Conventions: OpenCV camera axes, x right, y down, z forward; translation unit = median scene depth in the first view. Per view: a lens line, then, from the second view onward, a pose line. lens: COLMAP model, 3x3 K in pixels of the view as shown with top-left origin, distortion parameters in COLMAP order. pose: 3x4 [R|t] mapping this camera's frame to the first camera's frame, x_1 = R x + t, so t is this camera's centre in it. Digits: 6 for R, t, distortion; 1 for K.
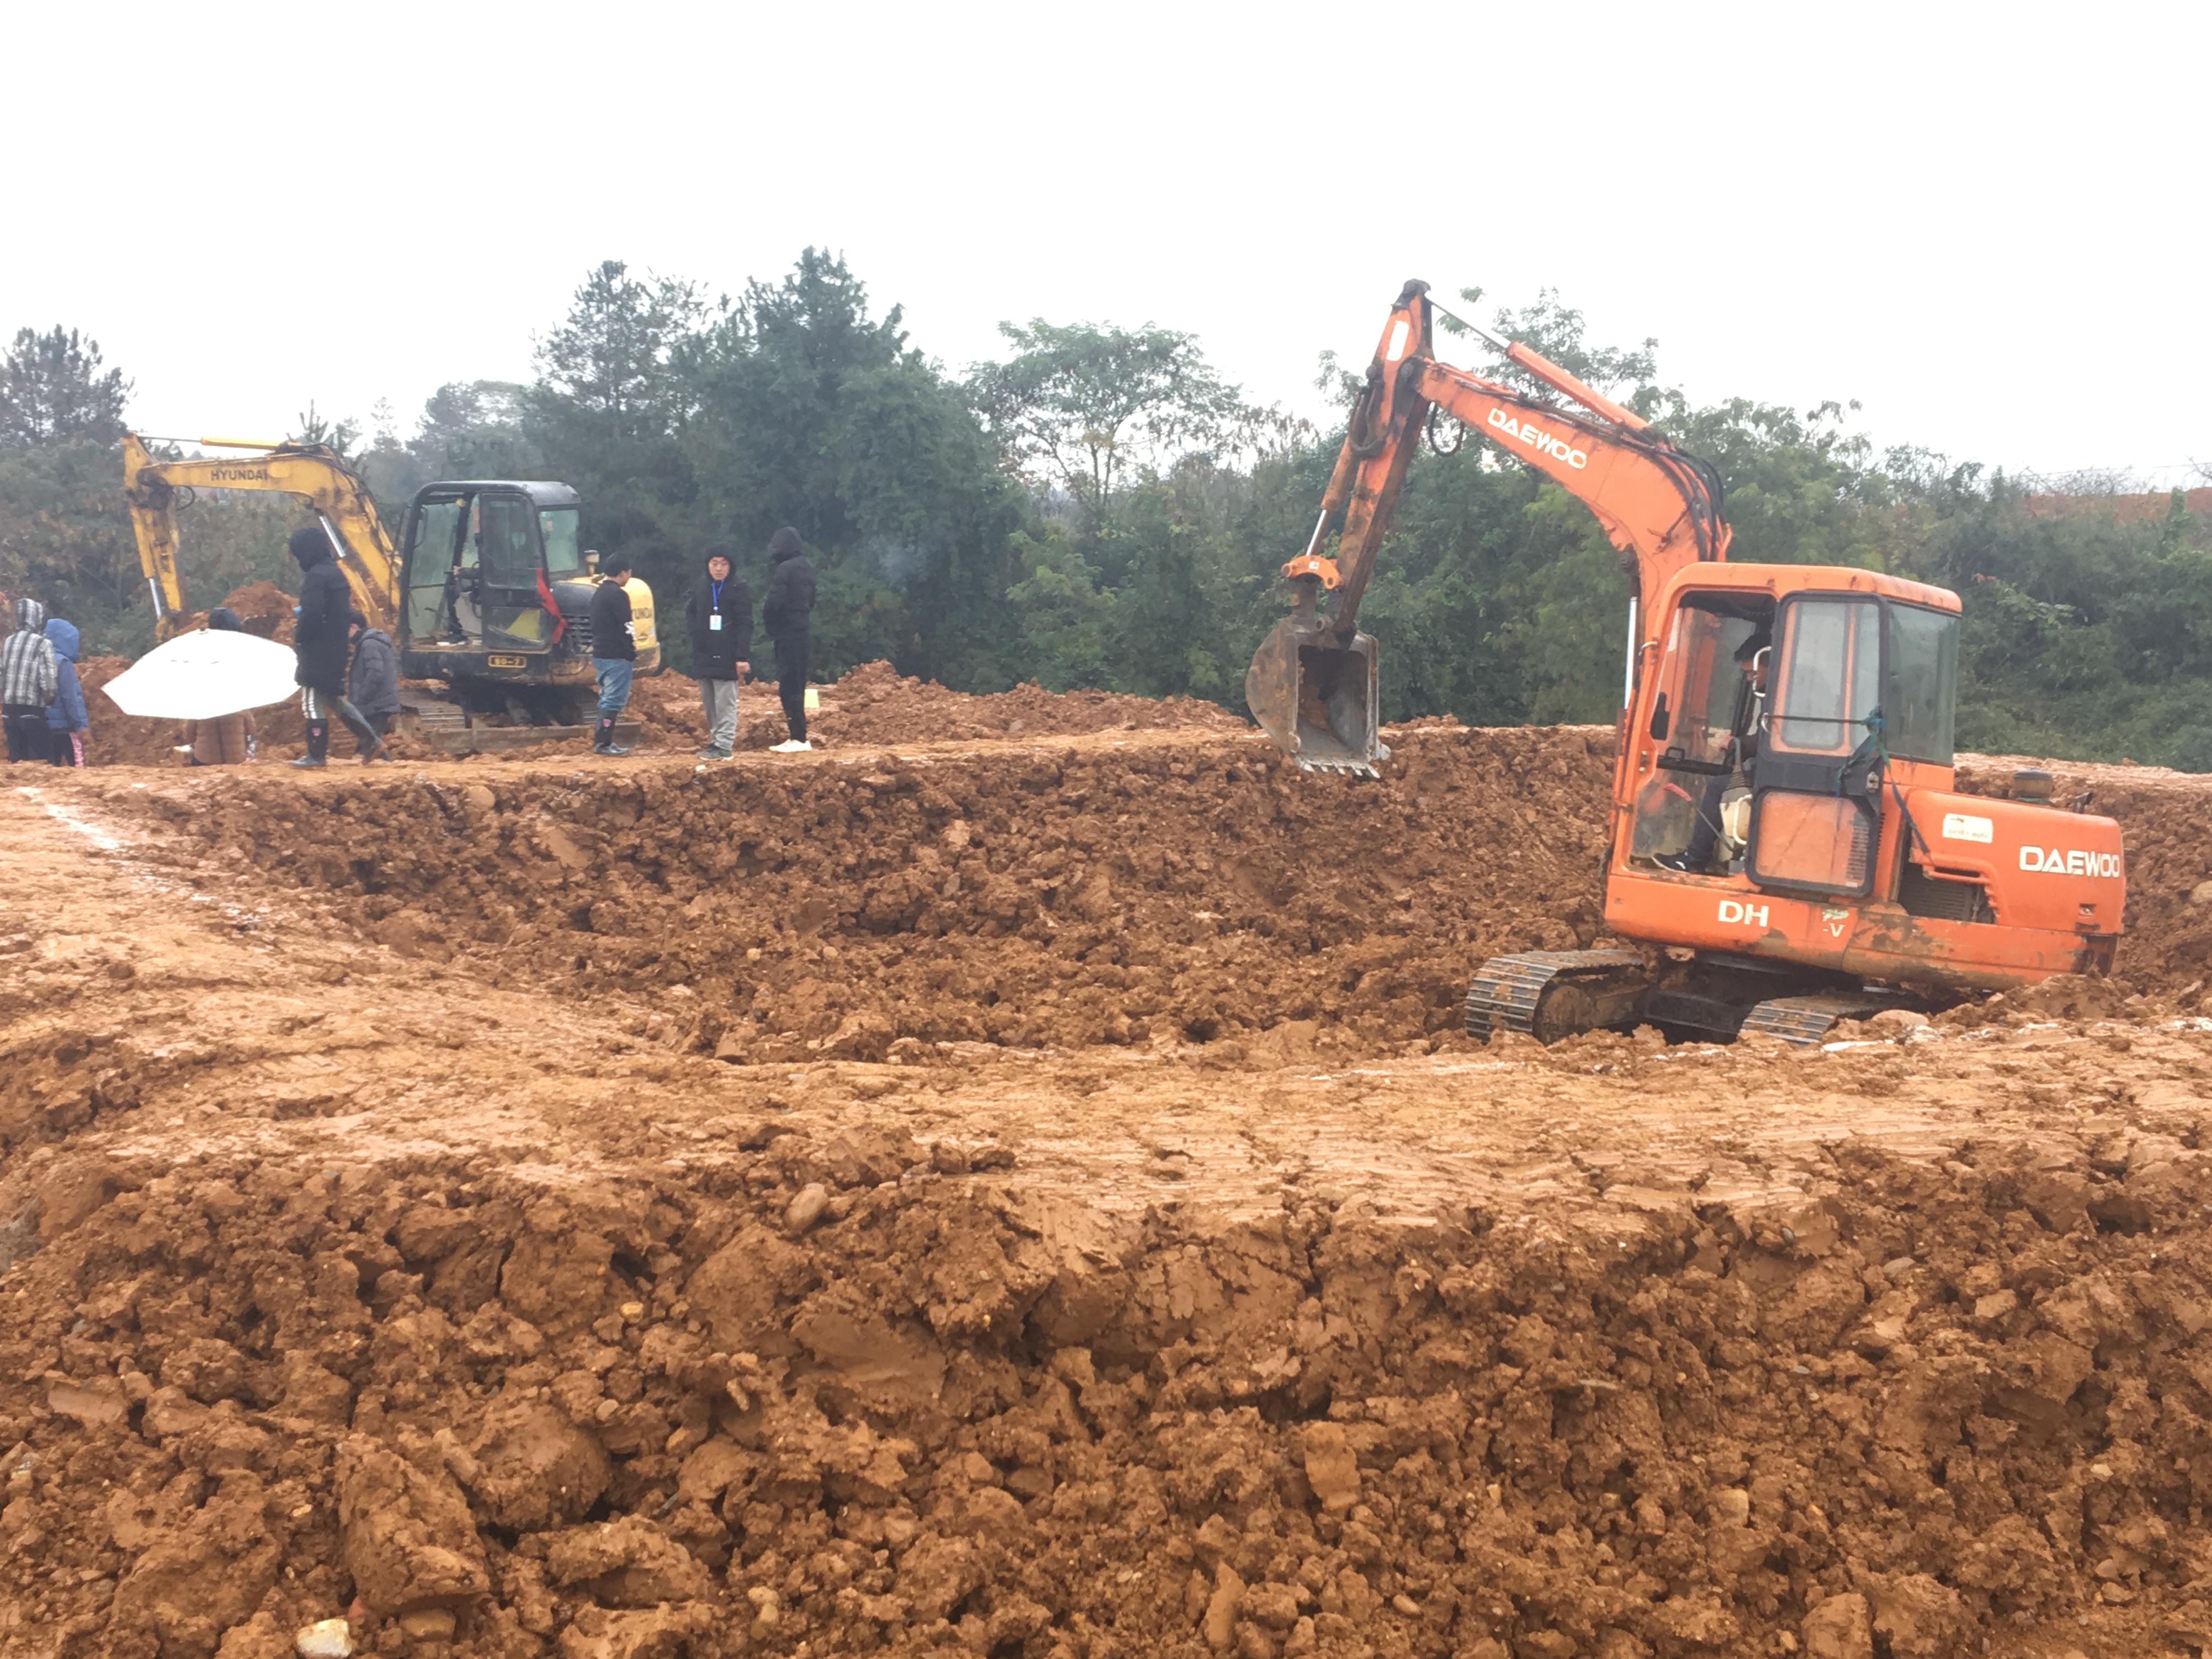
lens RADIAL K [[2832.7, 0, 1106.0], [0, 2832.7, 829.5], [0, 0, 1]] dist [0.143730, -0.331283]
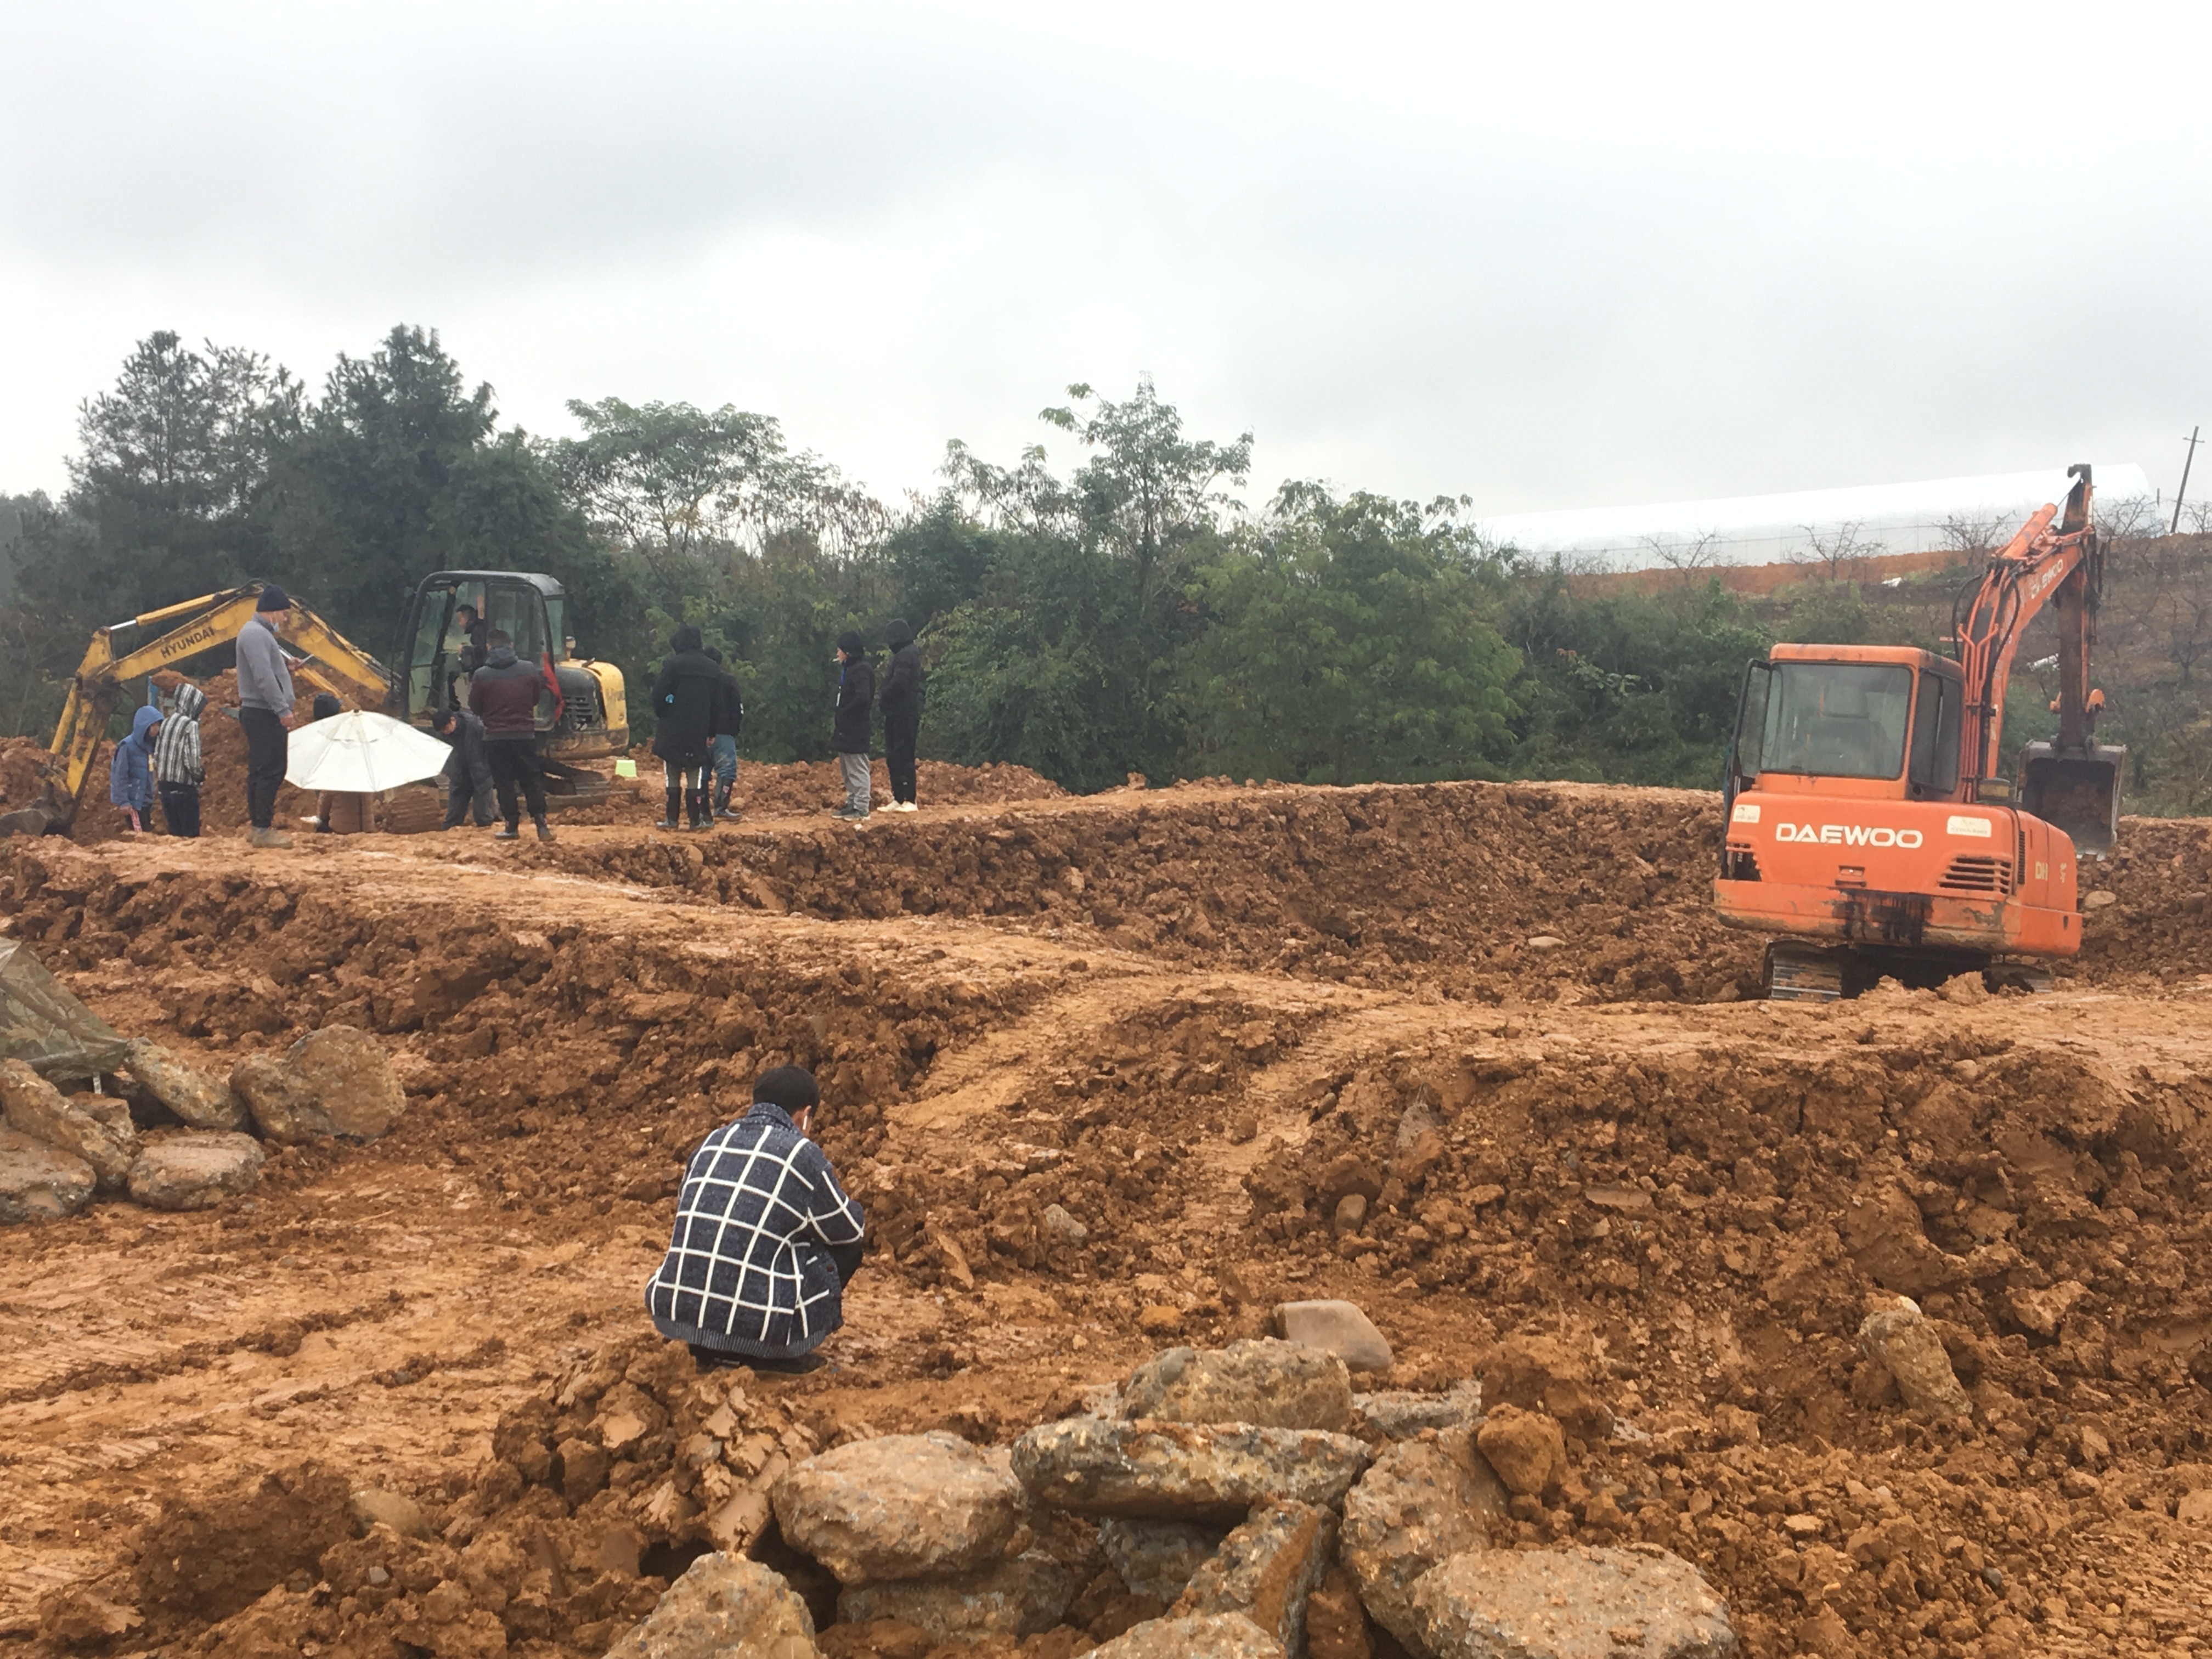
lens RADIAL K [[2832.7, 0, 1106.0], [0, 2832.7, 829.5], [0, 0, 1]] dist [0.143730, -0.331283]
pose [[0.975488, -0.017229, 0.219377, -0.105322], [0.022380, 0.999529, -0.021015, 0.002183], [-0.218911, 0.025410, 0.975414, -0.054120]]
